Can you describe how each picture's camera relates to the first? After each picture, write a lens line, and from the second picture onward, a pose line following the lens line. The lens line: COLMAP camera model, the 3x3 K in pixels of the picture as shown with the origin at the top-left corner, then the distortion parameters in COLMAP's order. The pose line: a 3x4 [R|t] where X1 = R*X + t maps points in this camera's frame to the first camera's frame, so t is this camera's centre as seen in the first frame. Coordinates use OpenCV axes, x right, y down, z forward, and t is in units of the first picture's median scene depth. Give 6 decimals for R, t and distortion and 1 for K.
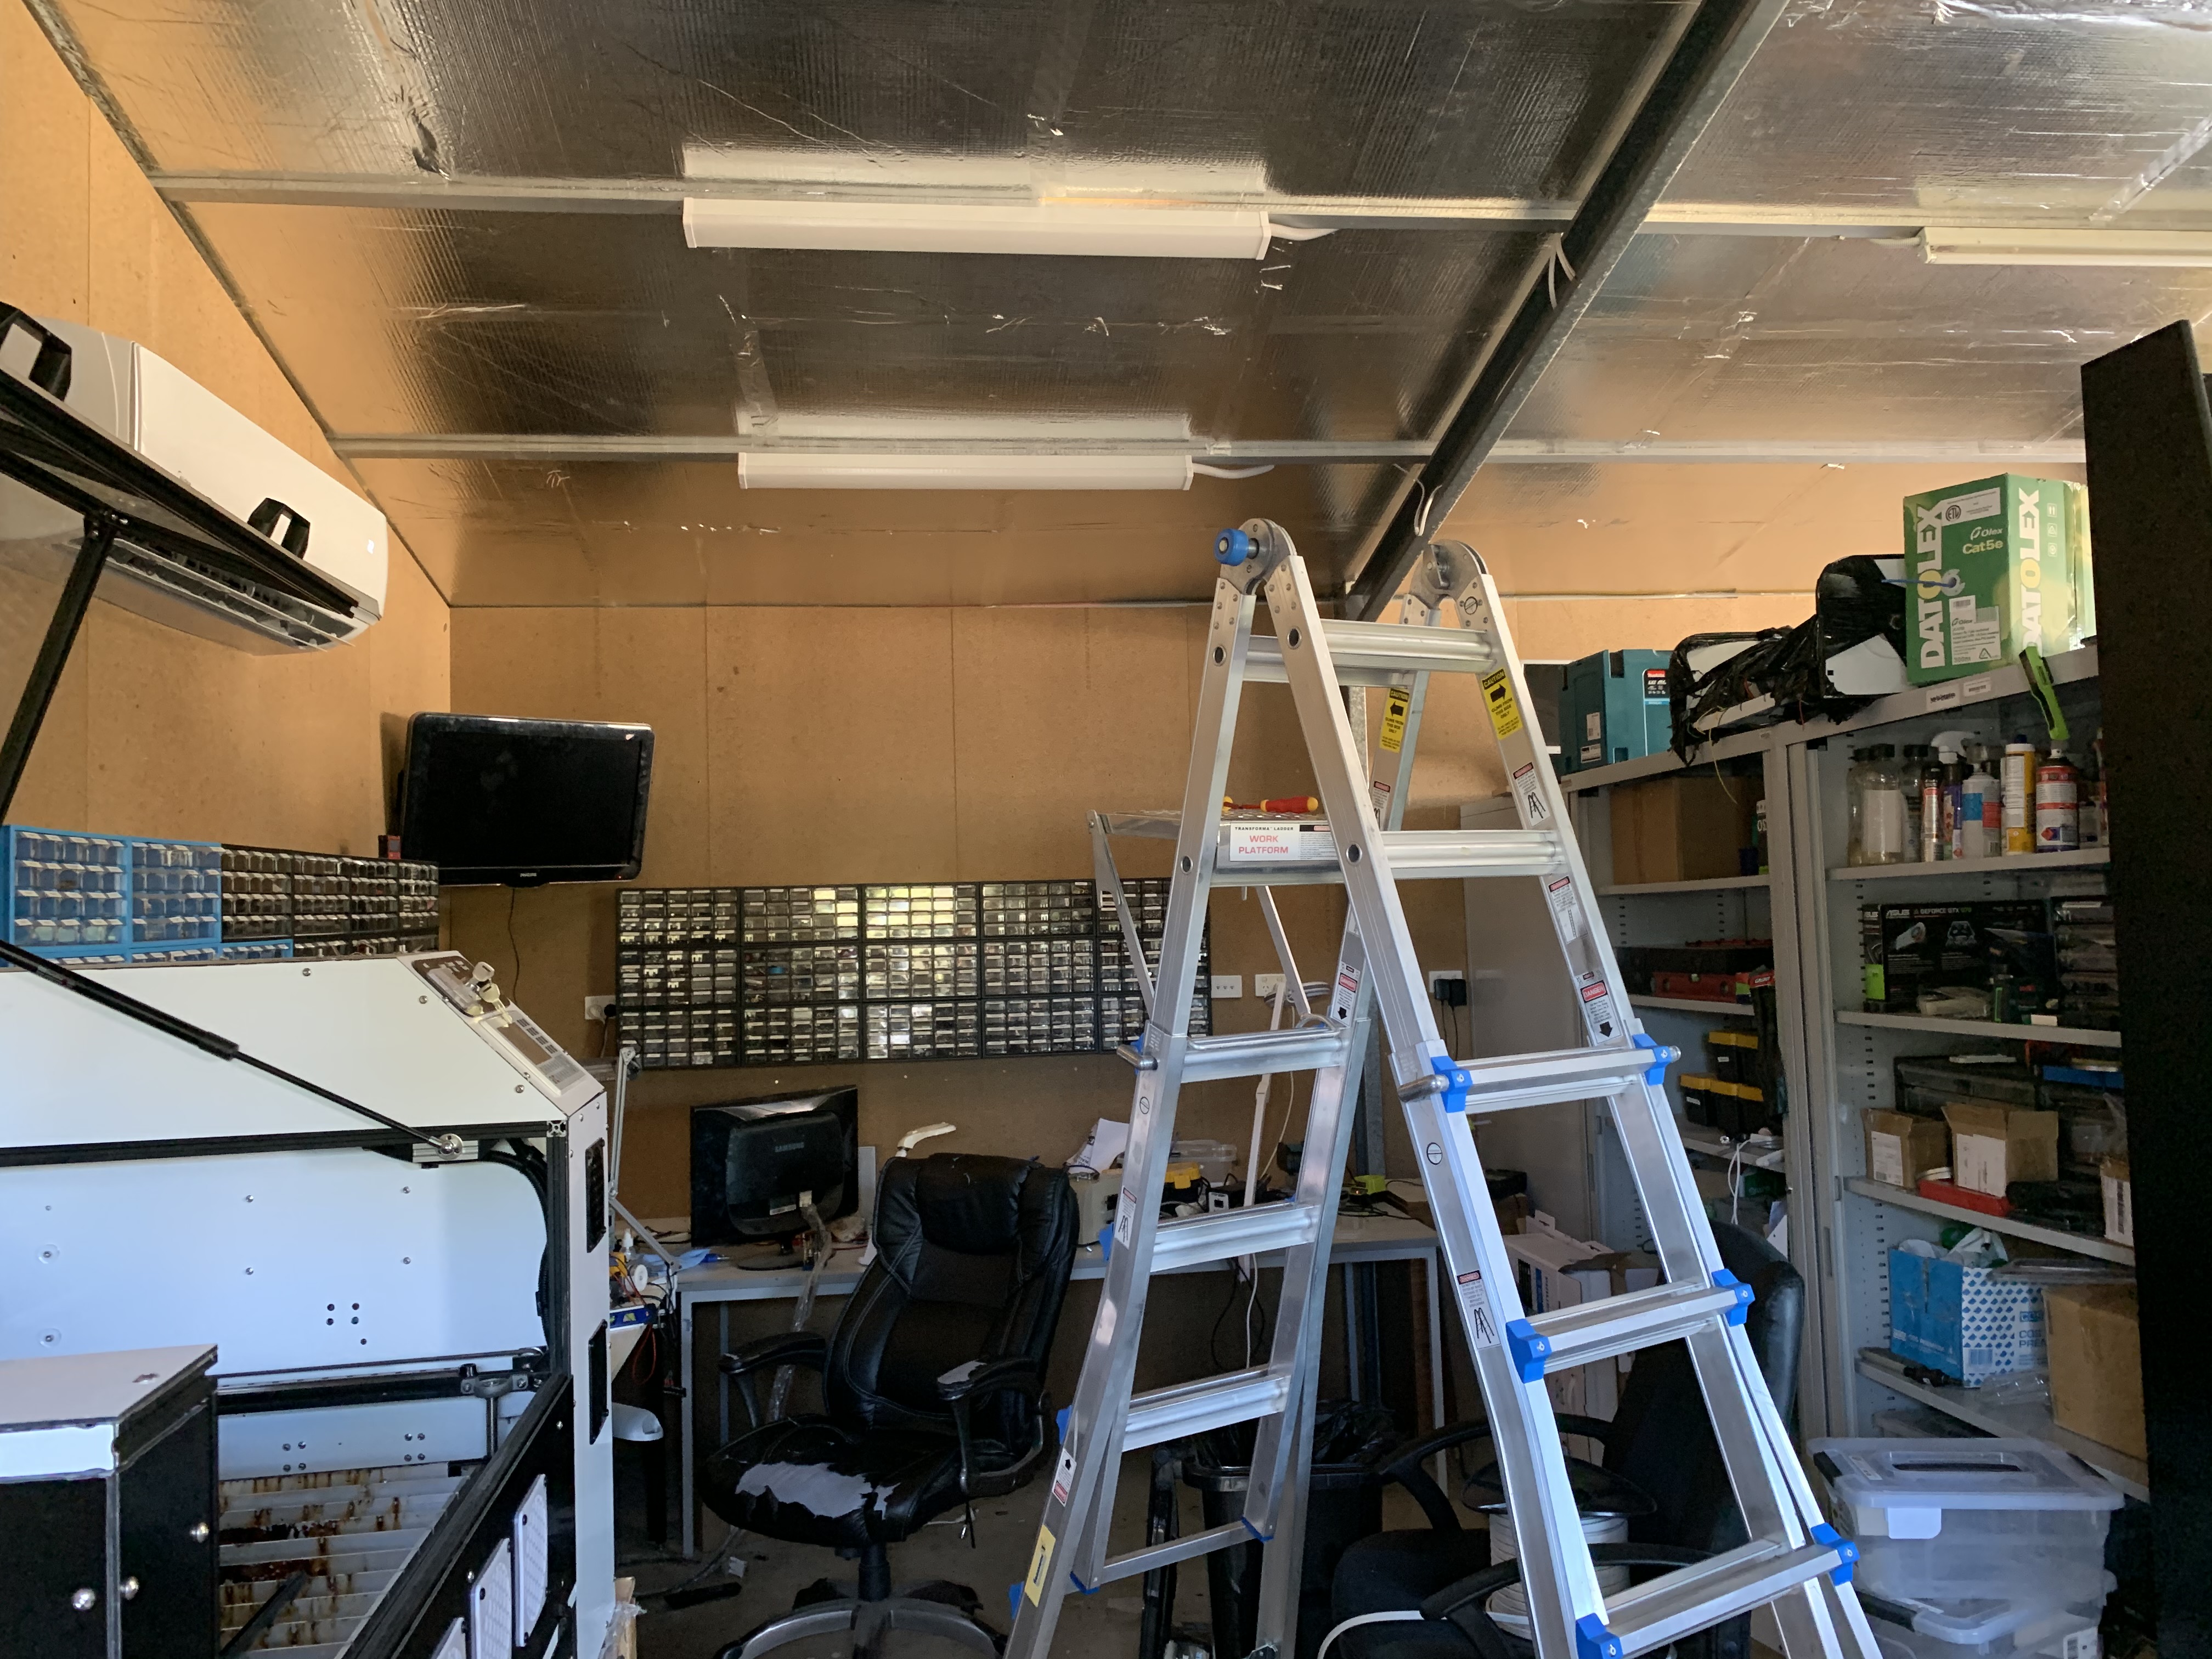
lens RADIAL K [[1710.2, 0, 1100.4], [0, 1710.2, 835.5], [0, 0, 1]] dist [0.011482, -0.014583]
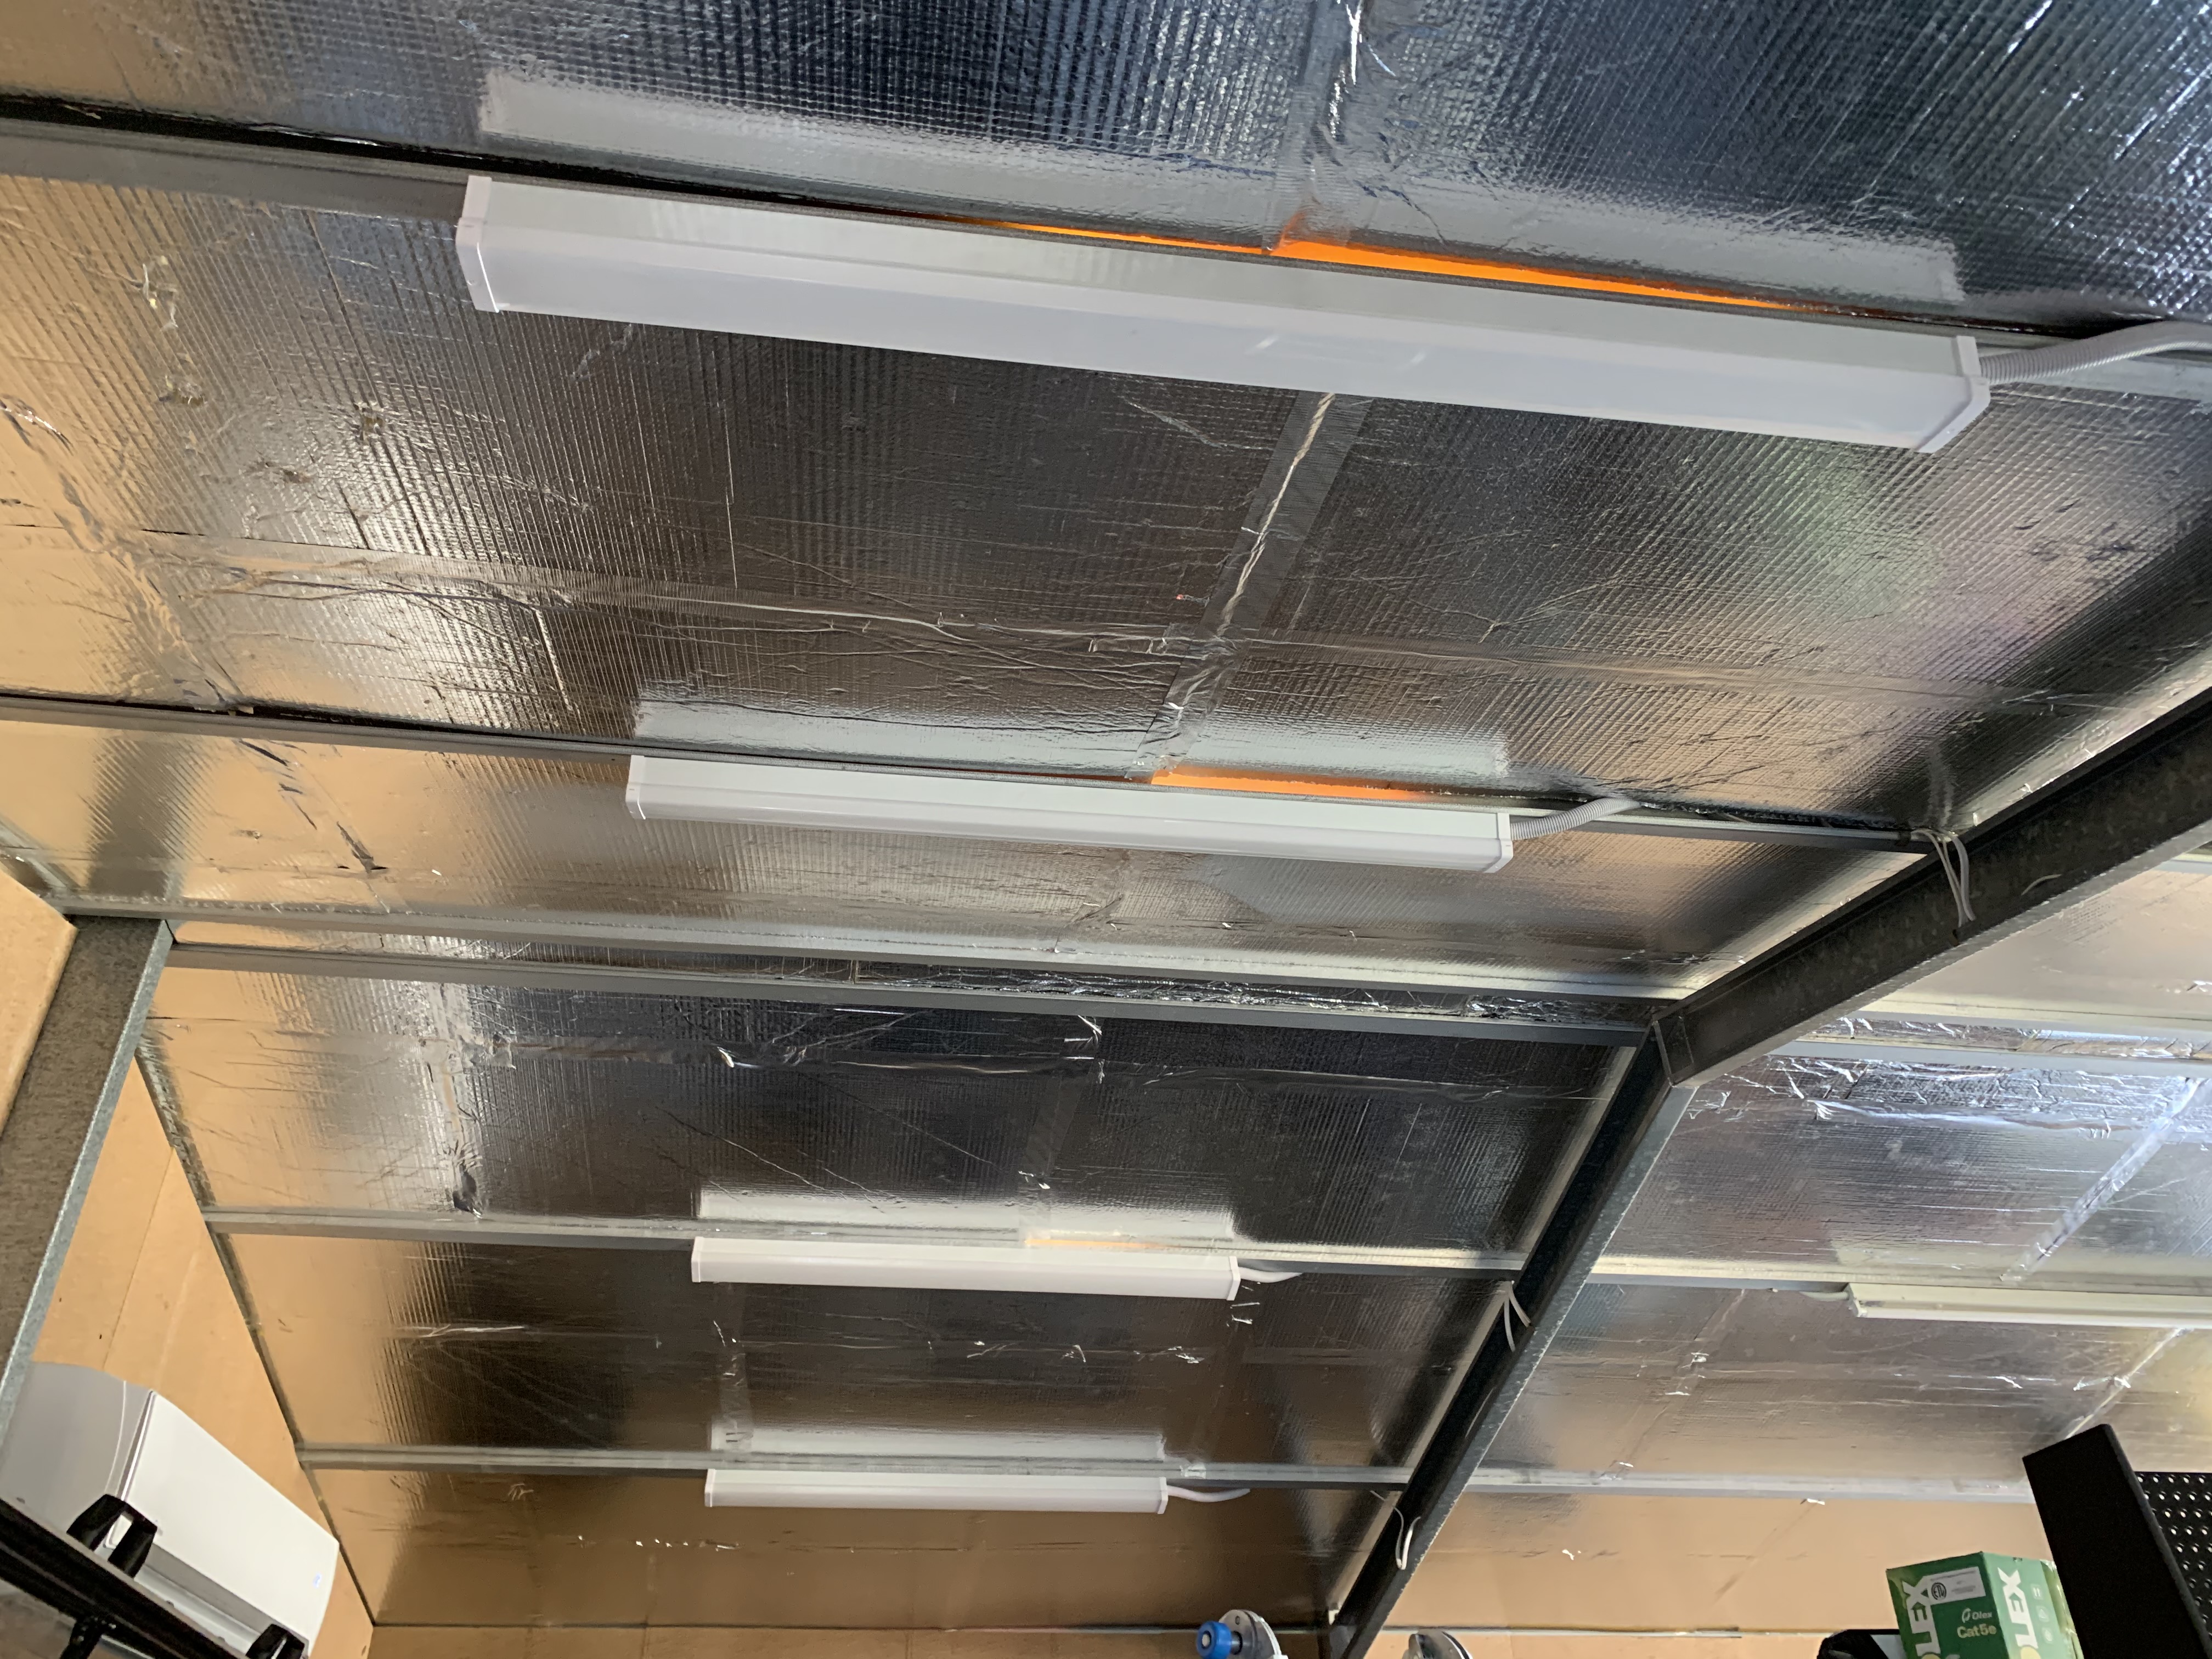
lens RADIAL K [[1710.2, 0, 1096.7], [0, 1710.2, 808.9], [0, 0, 1]] dist [0.011482, -0.014583]
pose [[0.999611, 0.026018, 0.010005, -0.008940], [-0.016800, 0.848730, -0.528559, -0.035713], [-0.022243, 0.528186, 0.848838, -0.060422]]
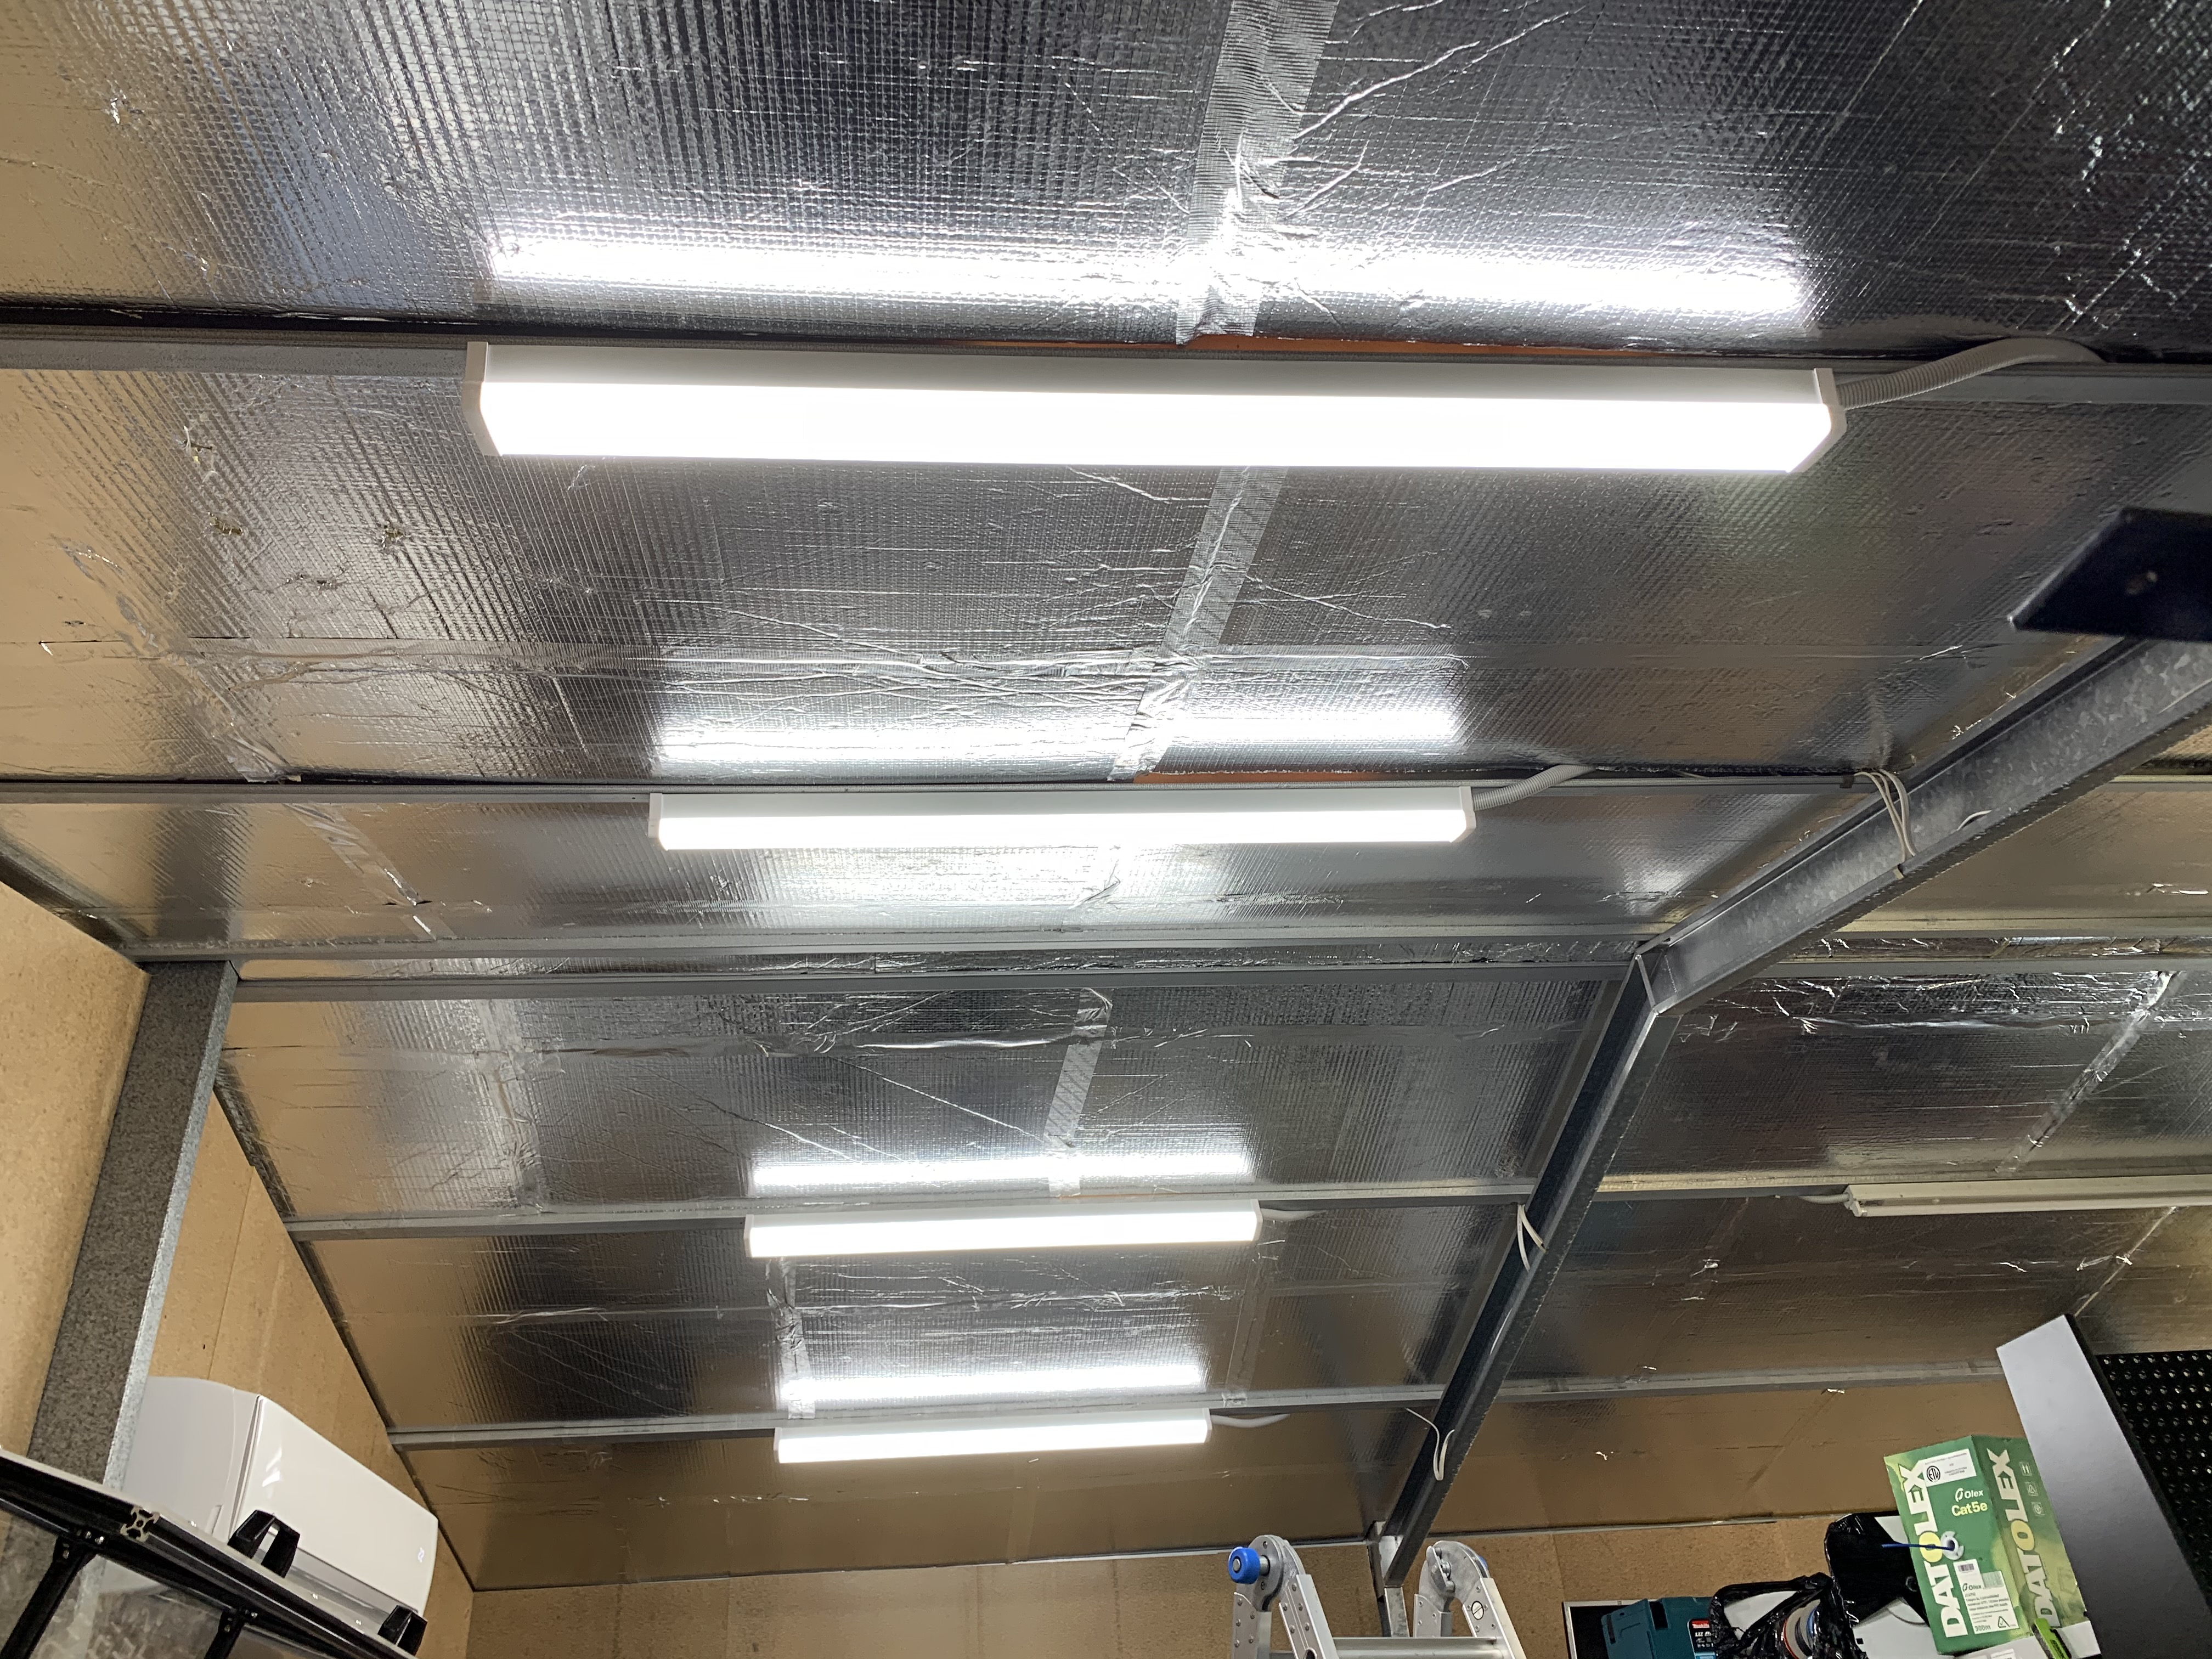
lens RADIAL K [[1710.2, 0, 1085.9], [0, 1710.2, 806.3], [0, 0, 1]] dist [0.011482, -0.014583]
pose [[0.999003, -0.043810, -0.008617, 0.004746], [0.033747, 0.867228, -0.496766, -0.034197], [0.029236, 0.495979, 0.867842, -0.116298]]
